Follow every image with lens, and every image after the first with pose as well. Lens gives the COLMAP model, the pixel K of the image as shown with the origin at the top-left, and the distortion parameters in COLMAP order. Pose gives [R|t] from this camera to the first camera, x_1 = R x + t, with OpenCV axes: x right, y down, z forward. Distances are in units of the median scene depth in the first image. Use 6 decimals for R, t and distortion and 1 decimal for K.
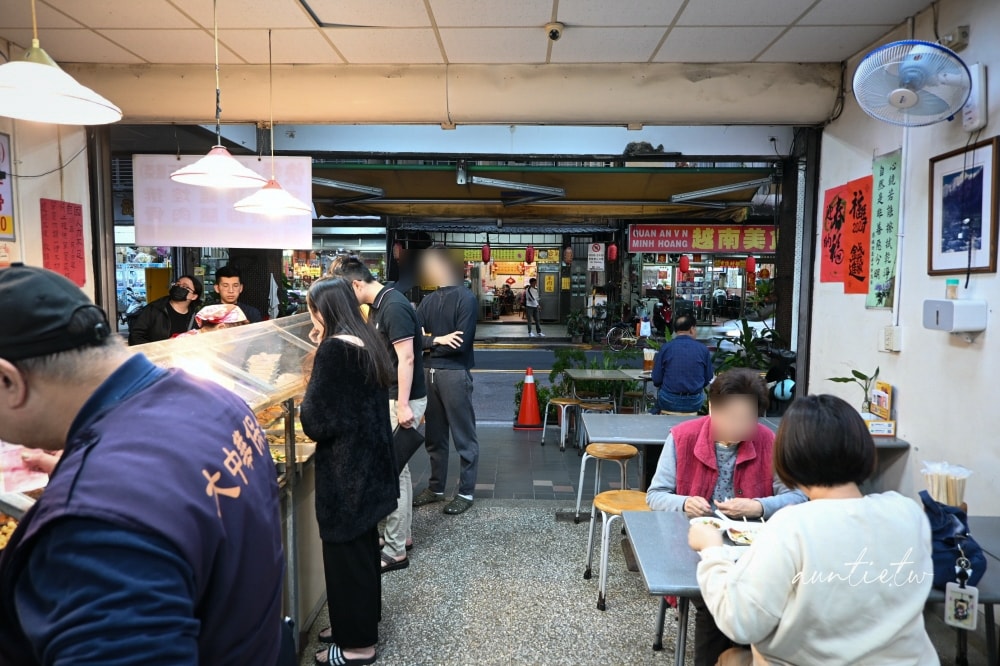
lens RADIAL K [[666.6, 0, 500.0], [0, 666.6, 333.0], [0, 0, 1]] dist [0.004465, 0.001467]
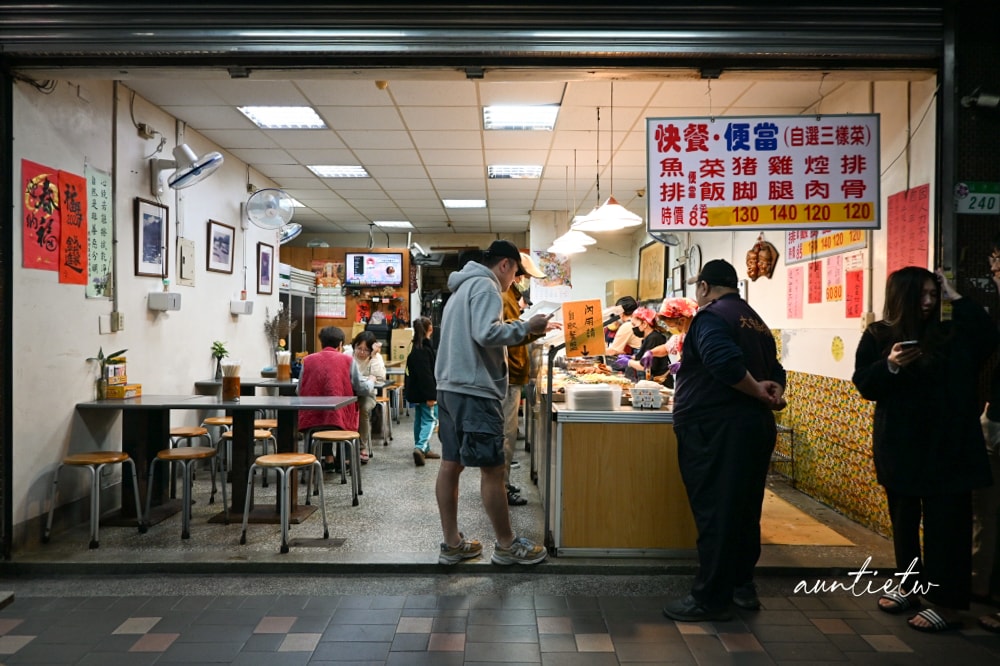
lens RADIAL K [[666.6, 0, 500.0], [0, 666.6, 333.0], [0, 0, 1]] dist [0.004465, 0.001467]
pose [[-0.999589, -0.012580, -0.025746, -0.106289], [-0.014962, 0.995410, 0.094521, -0.092942], [0.024439, 0.094868, -0.995190, 2.094298]]
